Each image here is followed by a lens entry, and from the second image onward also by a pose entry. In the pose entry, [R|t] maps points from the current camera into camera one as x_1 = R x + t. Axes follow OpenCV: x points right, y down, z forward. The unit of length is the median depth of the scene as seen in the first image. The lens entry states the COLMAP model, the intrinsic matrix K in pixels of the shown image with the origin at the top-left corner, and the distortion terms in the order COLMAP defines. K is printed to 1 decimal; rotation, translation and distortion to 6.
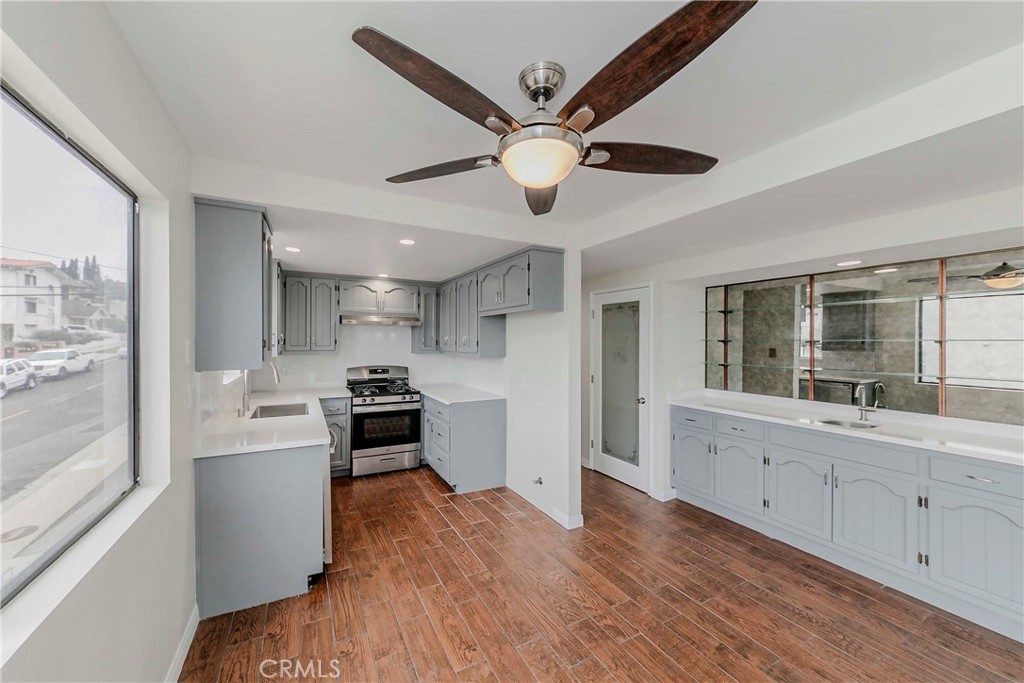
lens RADIAL K [[365.4, 0, 512.0], [0, 365.4, 340.8], [0, 0, 1]] dist [0.000044, 0.000331]
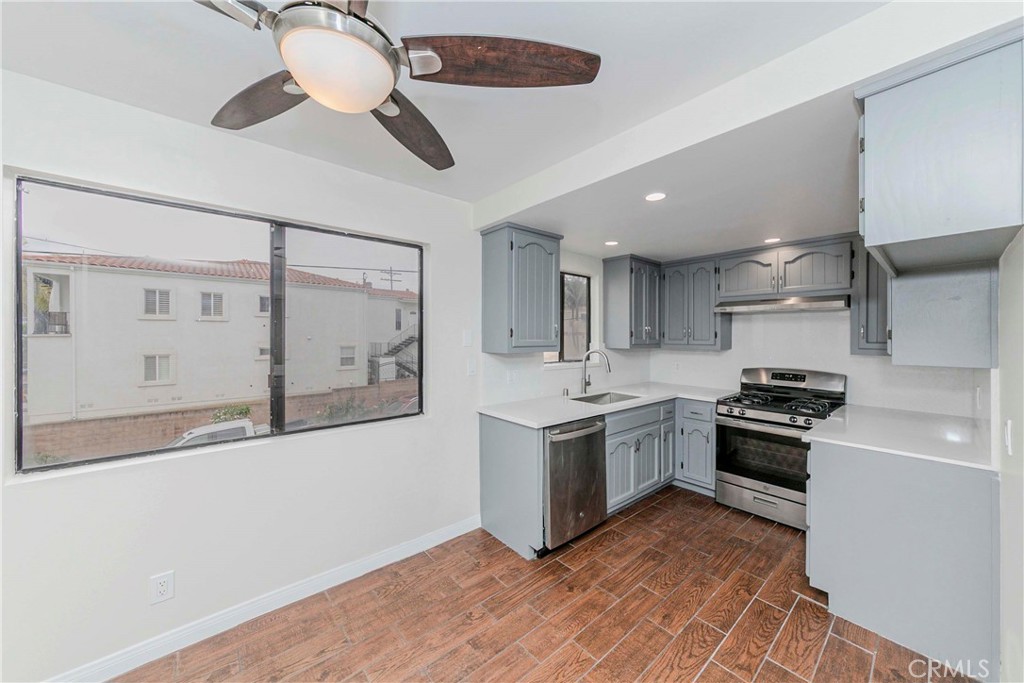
lens RADIAL K [[379.9, 0, 509.8], [0, 379.9, 336.1], [0, 0, 1]] dist [0.000560, 0.000020]
pose [[0.193469, -0.007135, -0.981080, 0.287478], [-0.005860, 0.999947, -0.008428, 0.016650], [0.981089, 0.007380, 0.193417, 0.381205]]
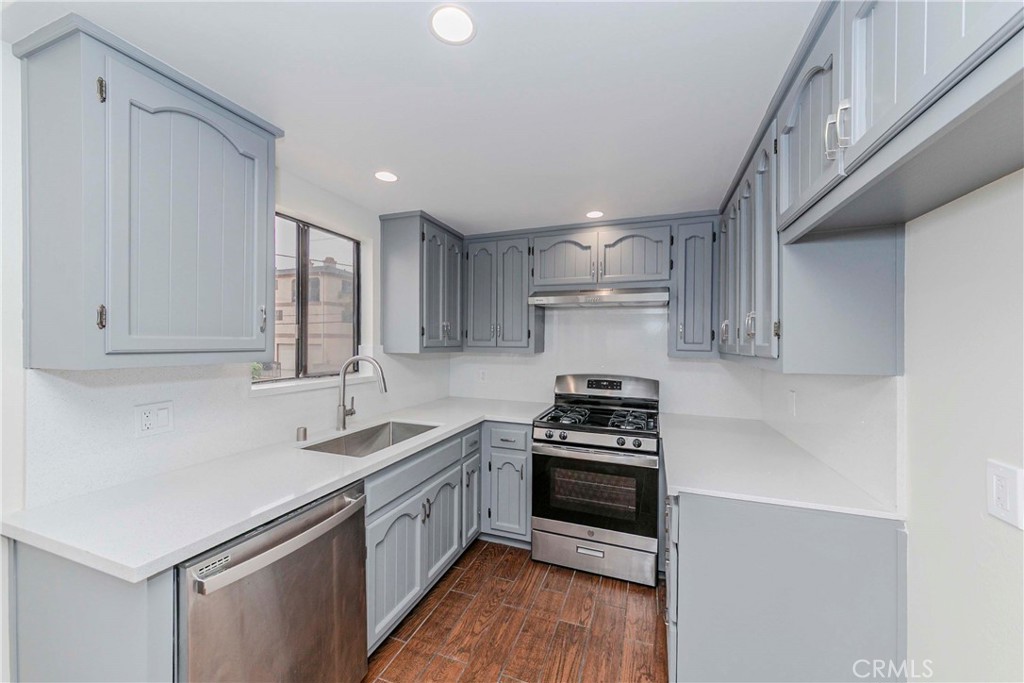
lens RADIAL K [[385.2, 0, 504.9], [0, 385.2, 341.6], [0, 0, 1]] dist [-0.000010, 0.000048]
pose [[0.630772, -0.001654, -0.775966, 0.021110], [-0.005027, 0.999968, -0.006217, 0.021957], [0.775952, 0.007822, 0.630744, 0.552543]]
